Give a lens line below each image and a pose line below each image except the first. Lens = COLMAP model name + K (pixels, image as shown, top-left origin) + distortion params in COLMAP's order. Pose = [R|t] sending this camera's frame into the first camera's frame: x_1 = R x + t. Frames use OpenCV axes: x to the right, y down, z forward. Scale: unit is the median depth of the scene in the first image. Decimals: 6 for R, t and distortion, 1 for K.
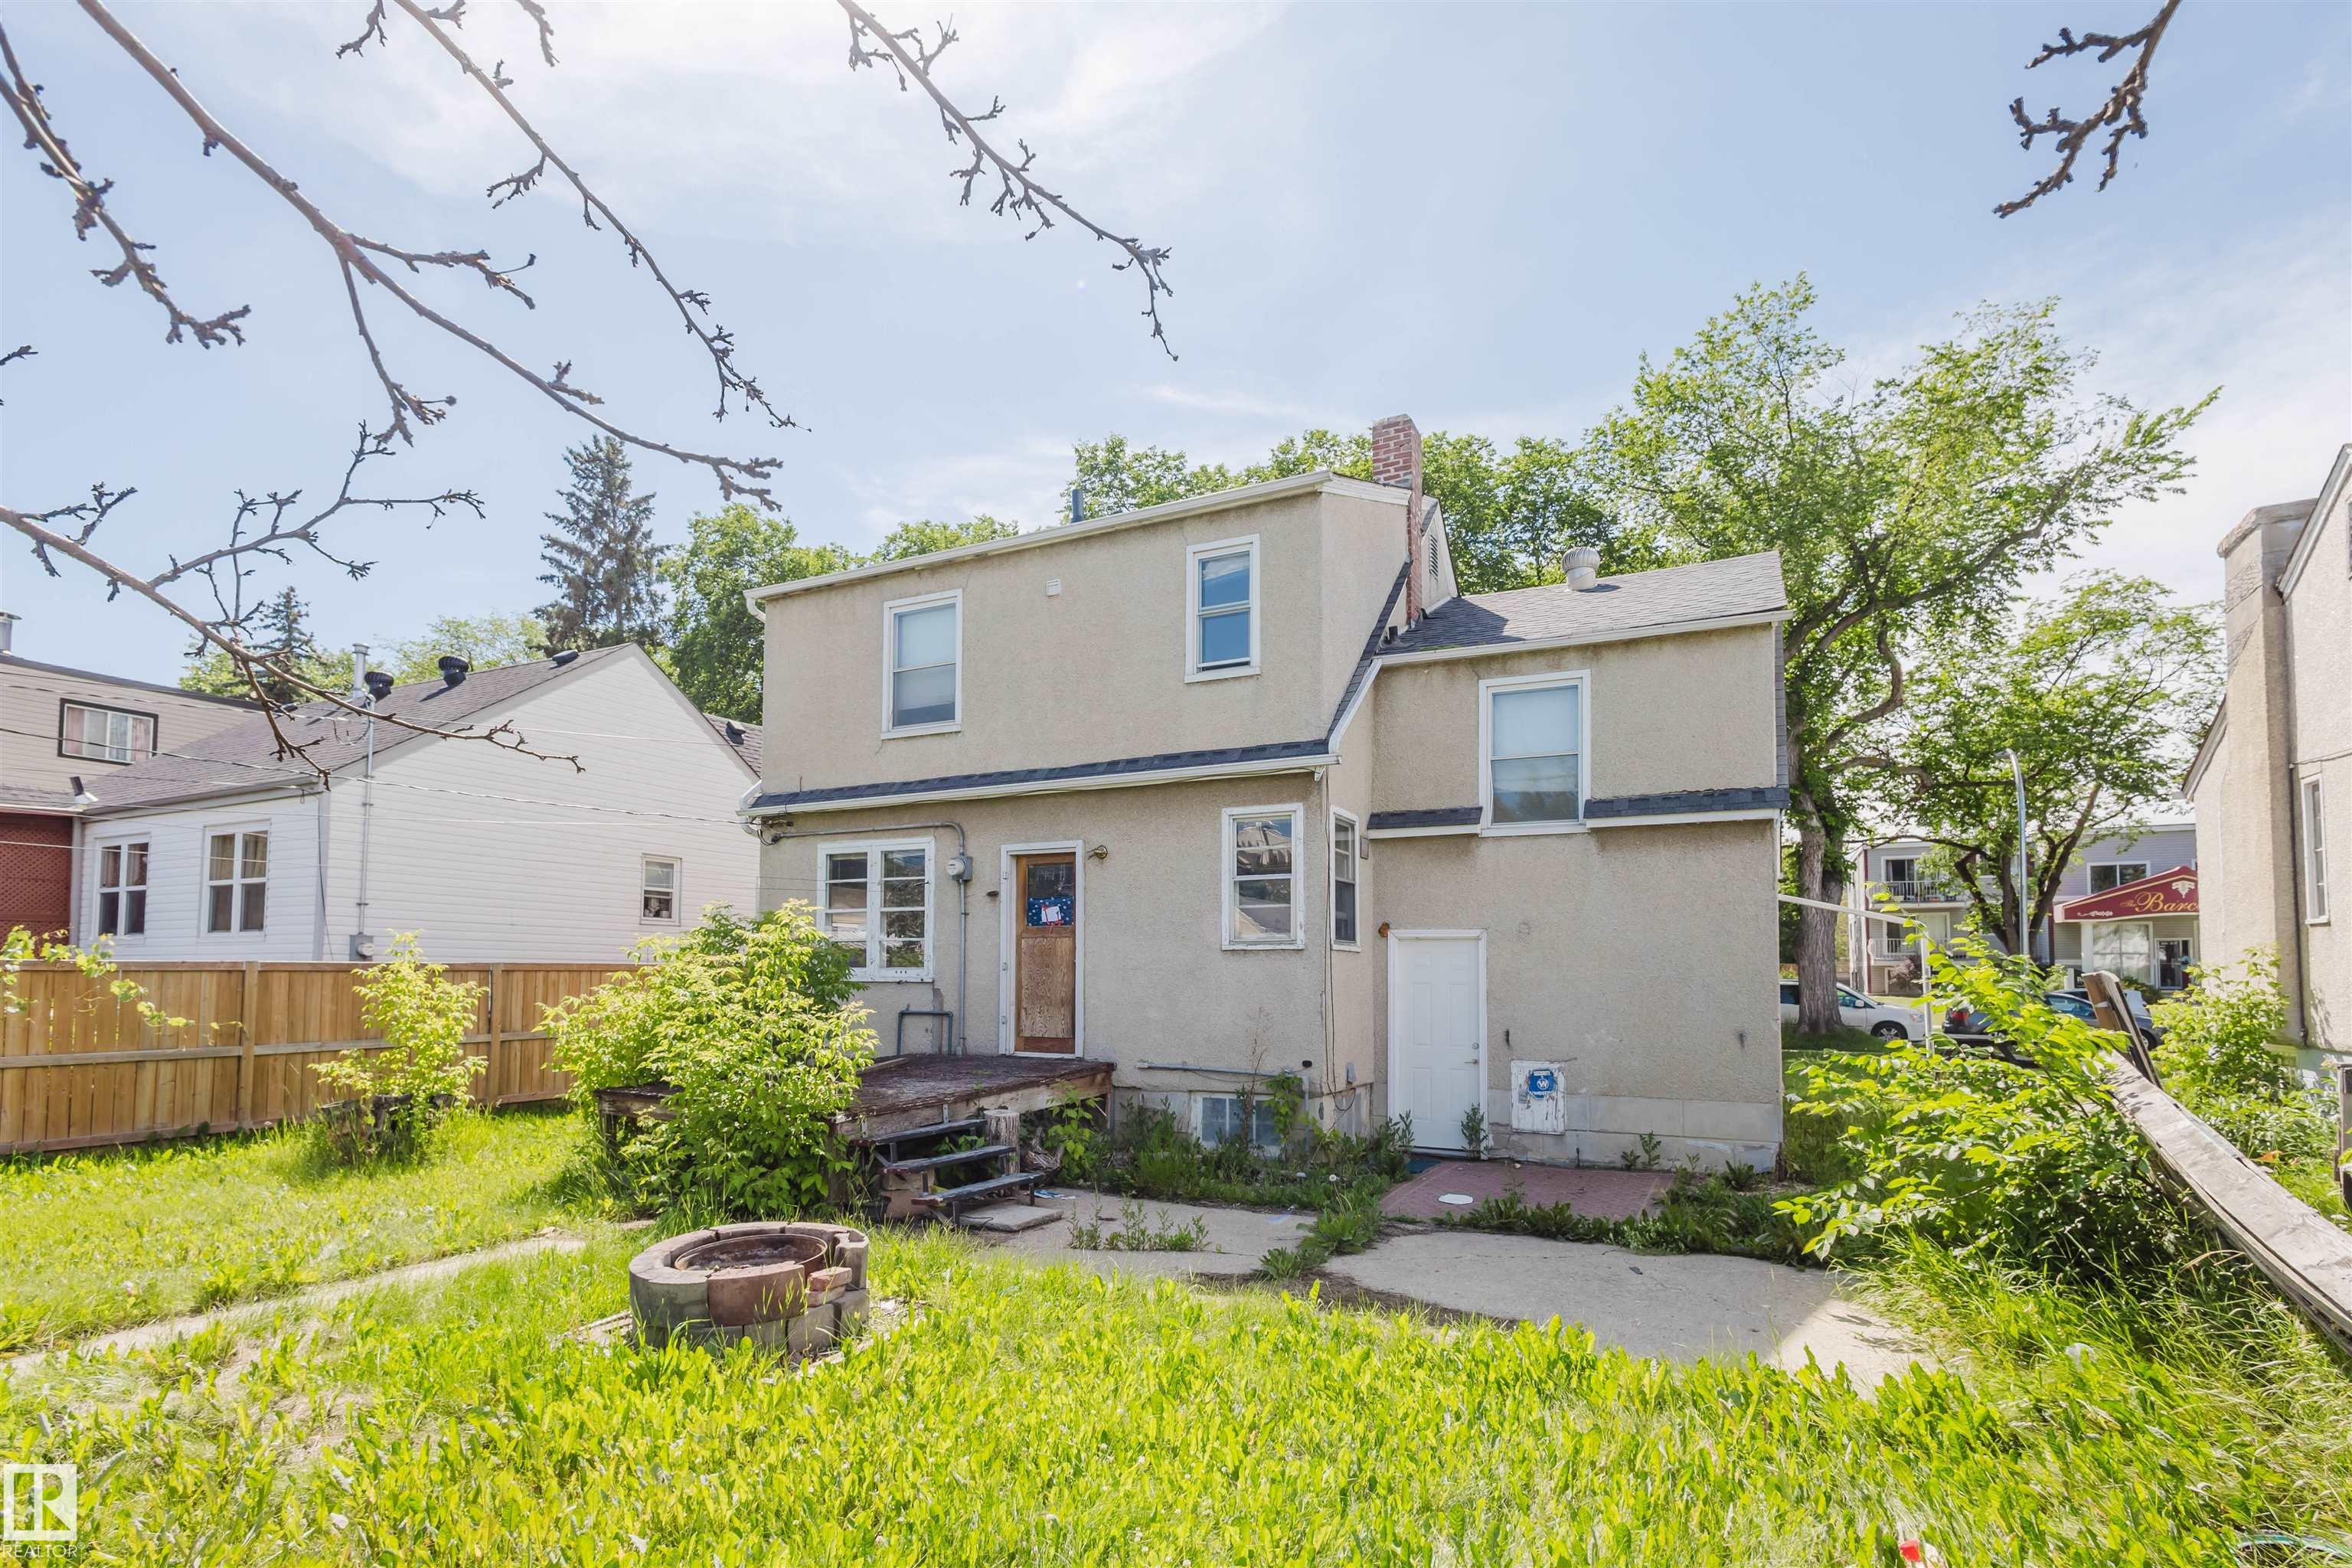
lens RADIAL K [[1086.6, 0, 1177.3], [0, 1086.6, 791.5], [0, 0, 1]] dist [0.014892, -0.001824]
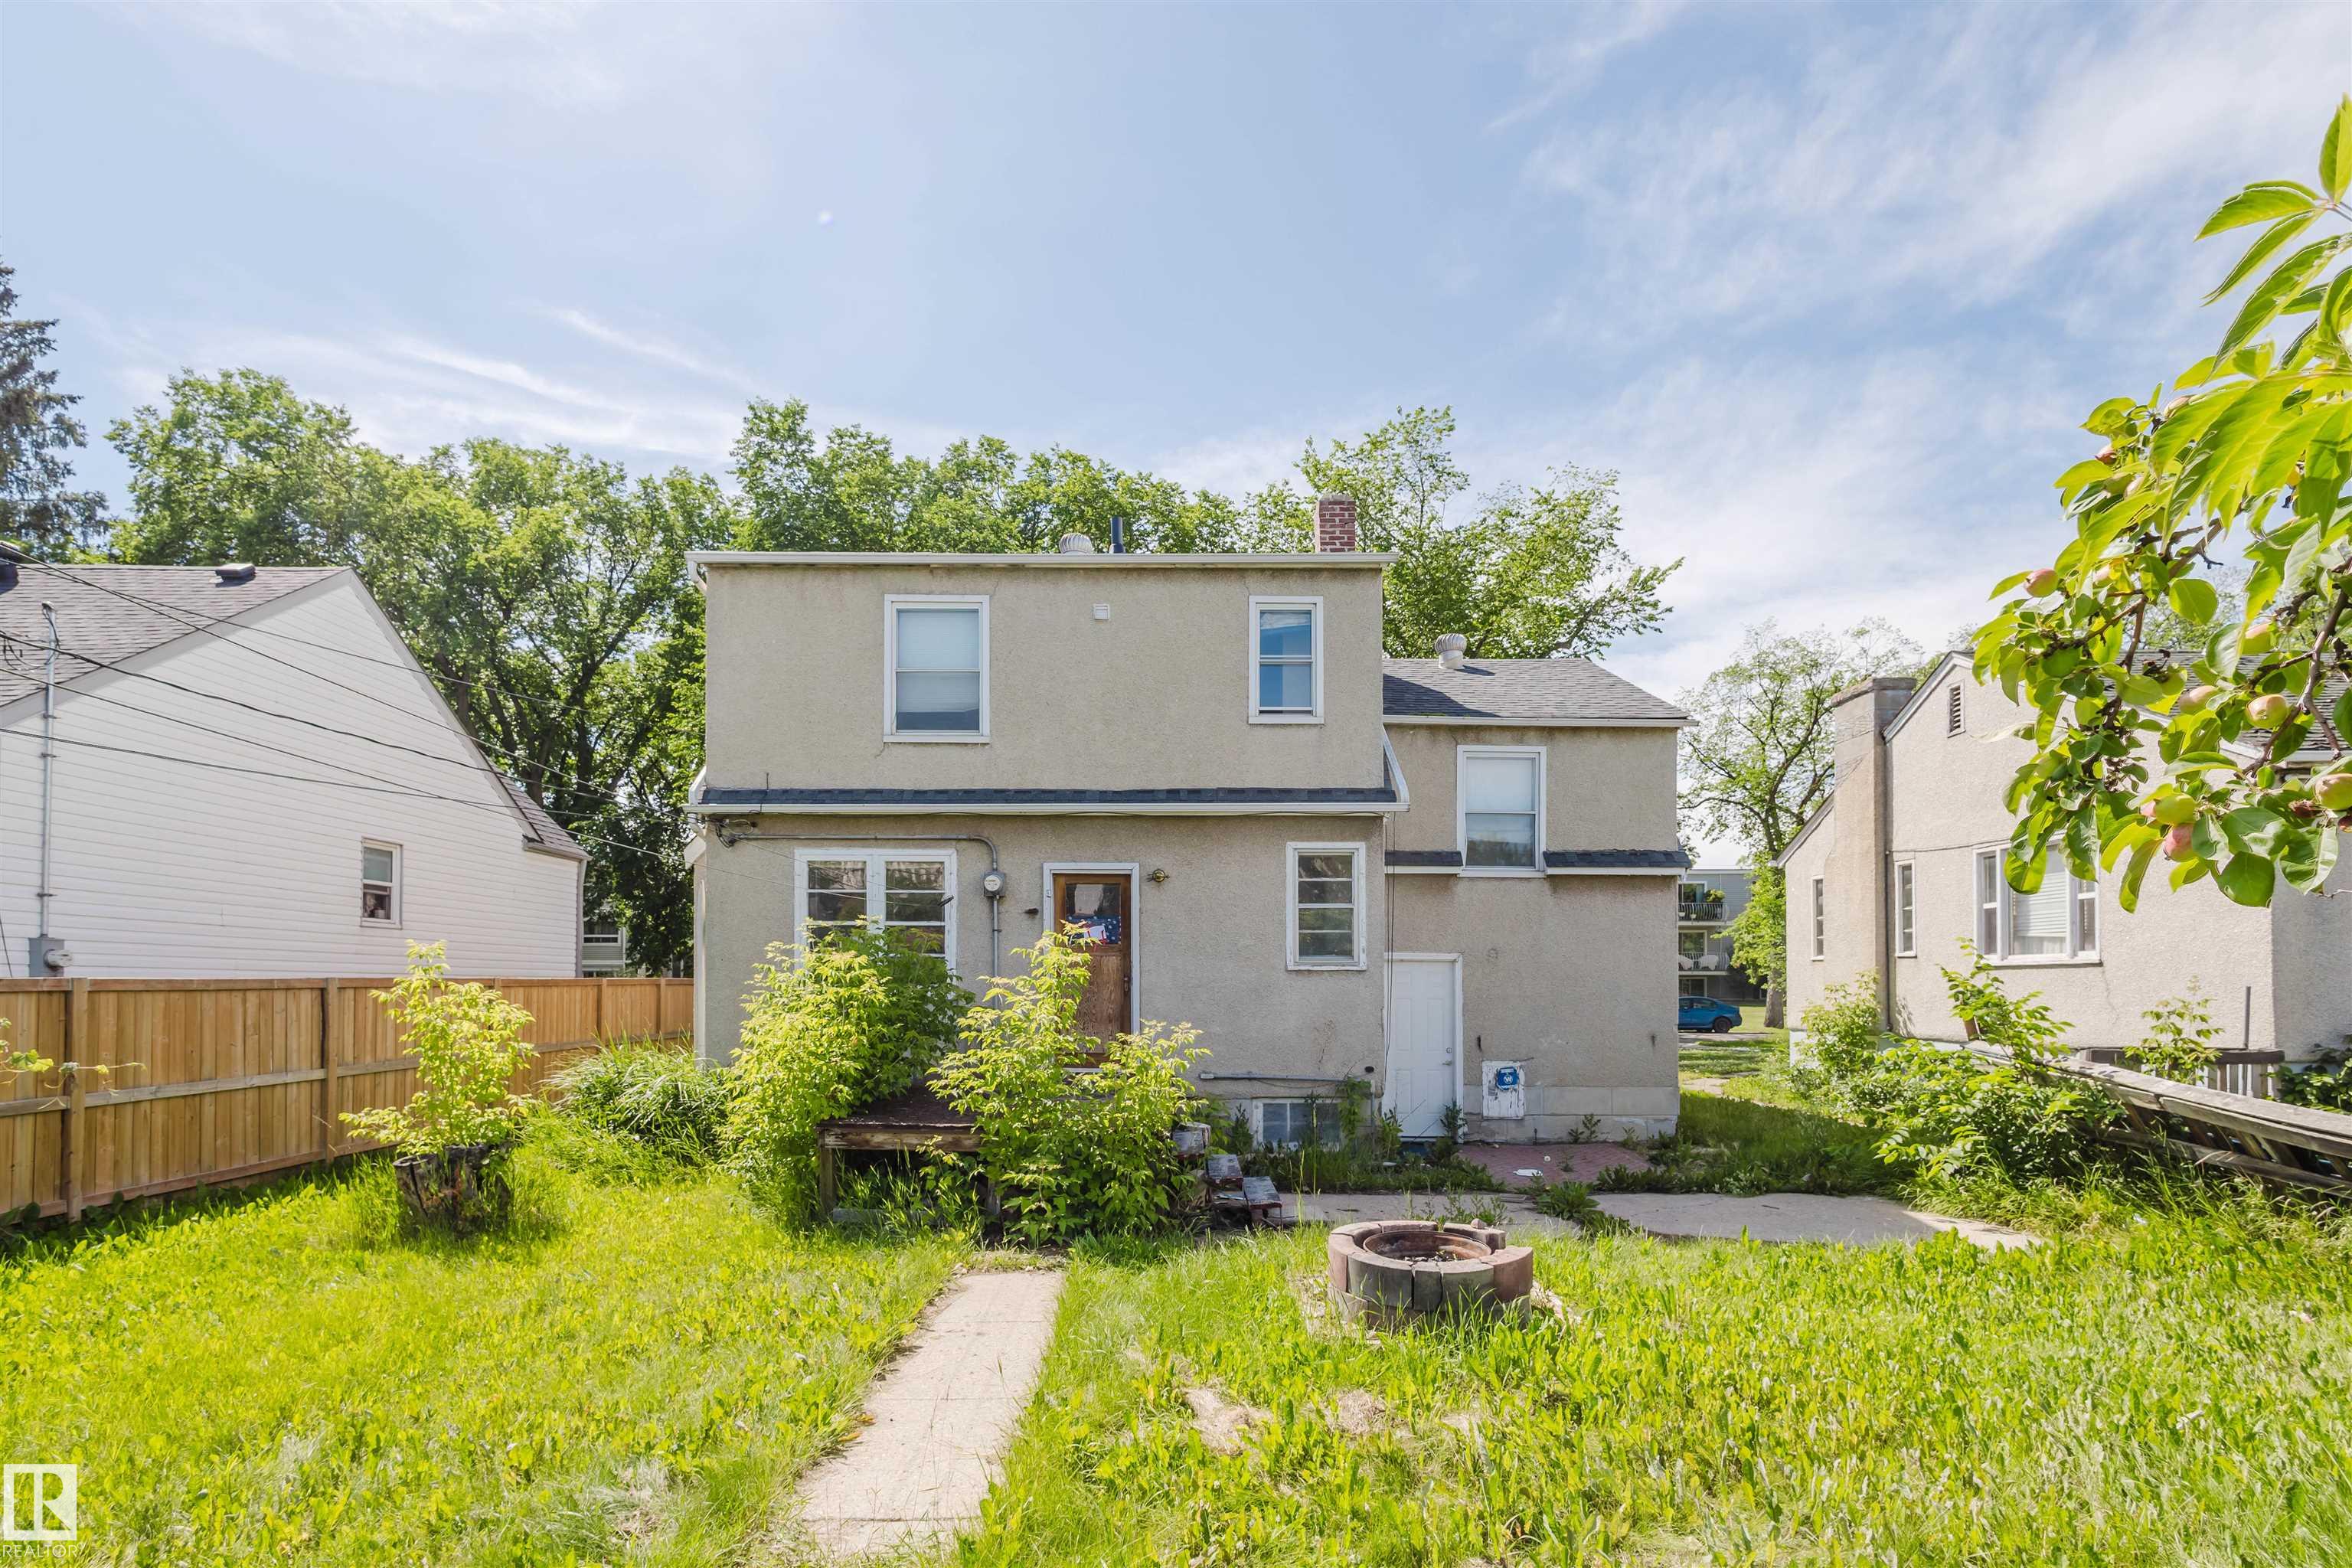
lens RADIAL K [[1086.6, 0, 1199.6], [0, 1086.6, 825.8], [0, 0, 1]] dist [0.014892, -0.001824]
pose [[0.902579, 0.061610, 0.426094, -0.486508], [-0.071864, 0.997382, 0.008012, -0.003442], [-0.424485, -0.037852, 0.904643, 0.037173]]
